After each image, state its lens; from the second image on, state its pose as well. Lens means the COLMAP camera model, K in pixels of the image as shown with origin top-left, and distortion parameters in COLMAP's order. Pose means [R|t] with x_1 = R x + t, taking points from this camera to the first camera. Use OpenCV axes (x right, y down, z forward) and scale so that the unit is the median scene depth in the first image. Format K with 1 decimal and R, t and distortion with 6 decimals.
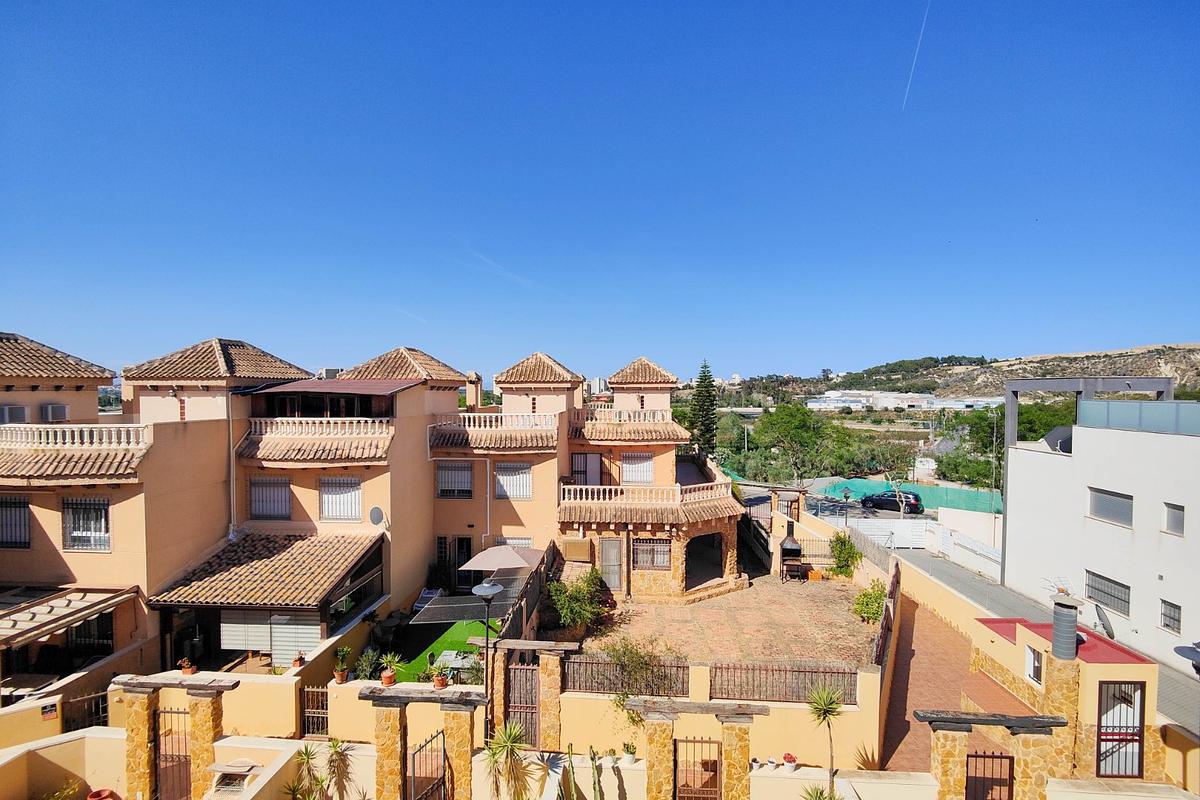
lens RADIAL K [[525.9, 0, 618.8], [0, 525.9, 406.4], [0, 0, 1]] dist [0.013352, -0.008836]
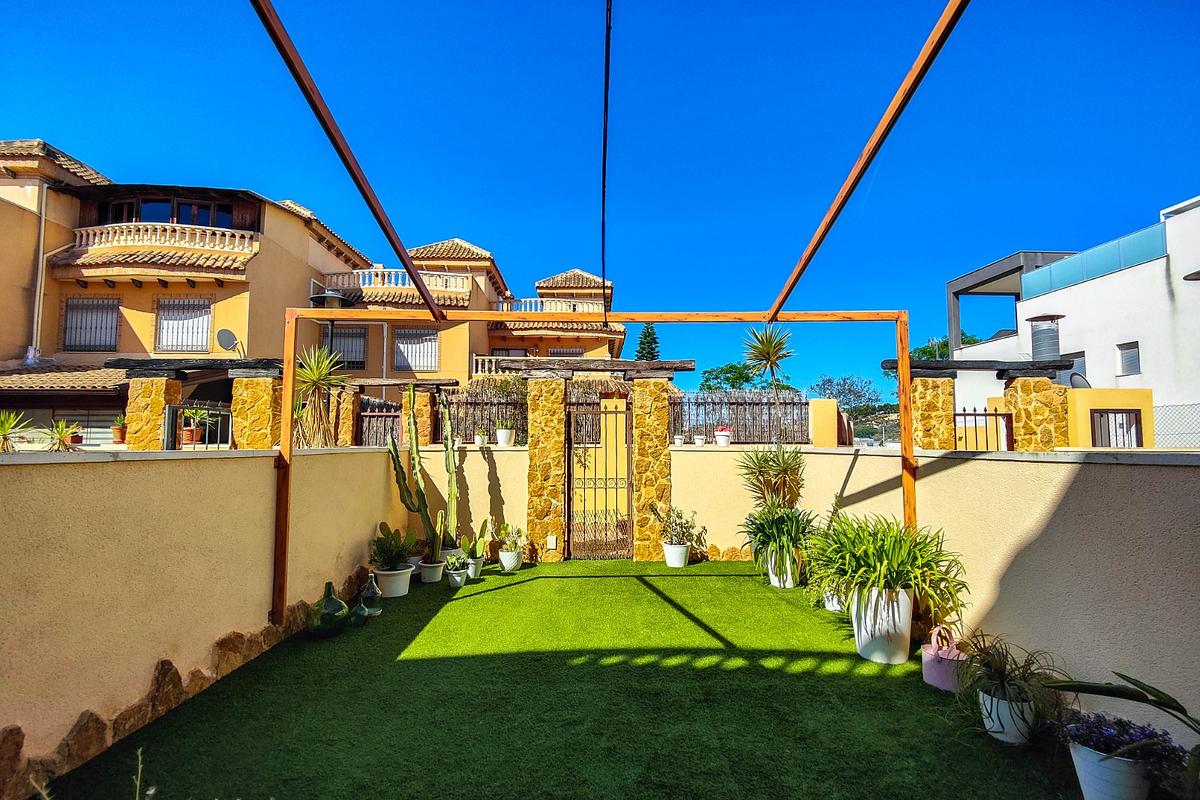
lens RADIAL K [[525.9, 0, 616.7], [0, 525.9, 405.9], [0, 0, 1]] dist [0.013352, -0.008836]
pose [[0.996208, -0.001285, 0.086995, 0.060632], [0.009927, 0.995040, -0.098980, 0.387099], [-0.086437, 0.099469, 0.991279, 0.156015]]
